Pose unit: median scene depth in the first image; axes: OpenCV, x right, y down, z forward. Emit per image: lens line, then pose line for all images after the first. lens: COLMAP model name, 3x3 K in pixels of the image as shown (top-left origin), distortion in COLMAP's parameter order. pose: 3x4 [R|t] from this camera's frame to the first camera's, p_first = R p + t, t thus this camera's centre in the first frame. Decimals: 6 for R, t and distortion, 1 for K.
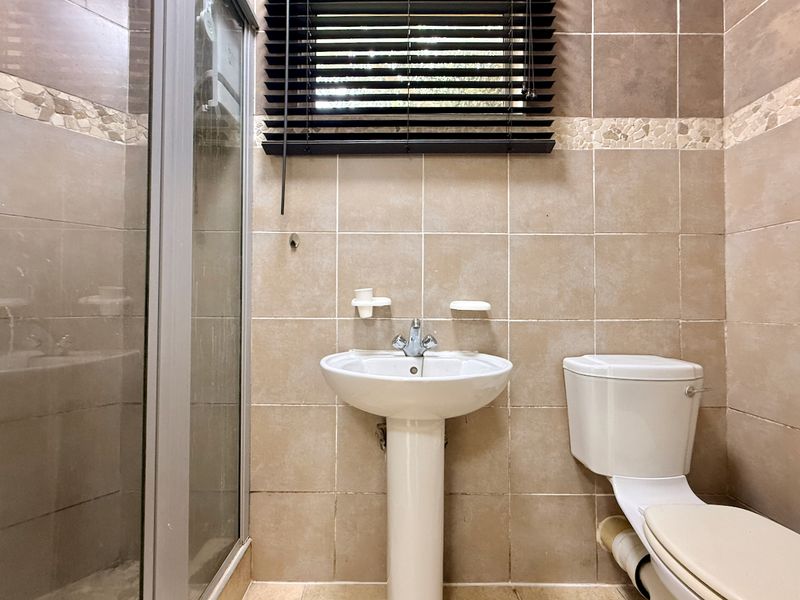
lens RADIAL K [[325.2, 0, 397.5], [0, 325.2, 302.4], [0, 0, 1]] dist [-0.000210, 0.000182]
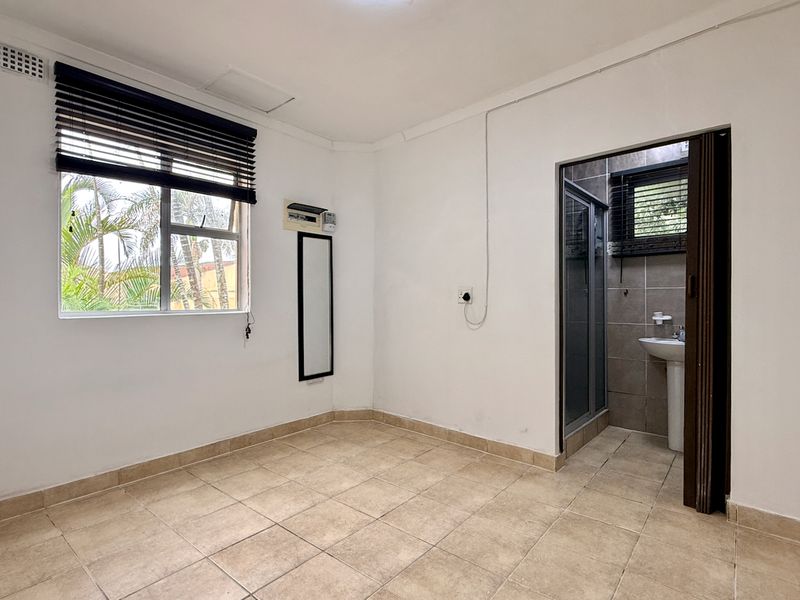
lens RADIAL K [[429.4, 0, 398.9], [0, 429.4, 303.4], [0, 0, 1]] dist [-0.005951, -0.000914]
pose [[0.755163, -0.002654, -0.655532, 0.513851], [0.020068, 0.999617, 0.019071, -0.203097], [0.655230, -0.027557, 0.754926, -2.592152]]
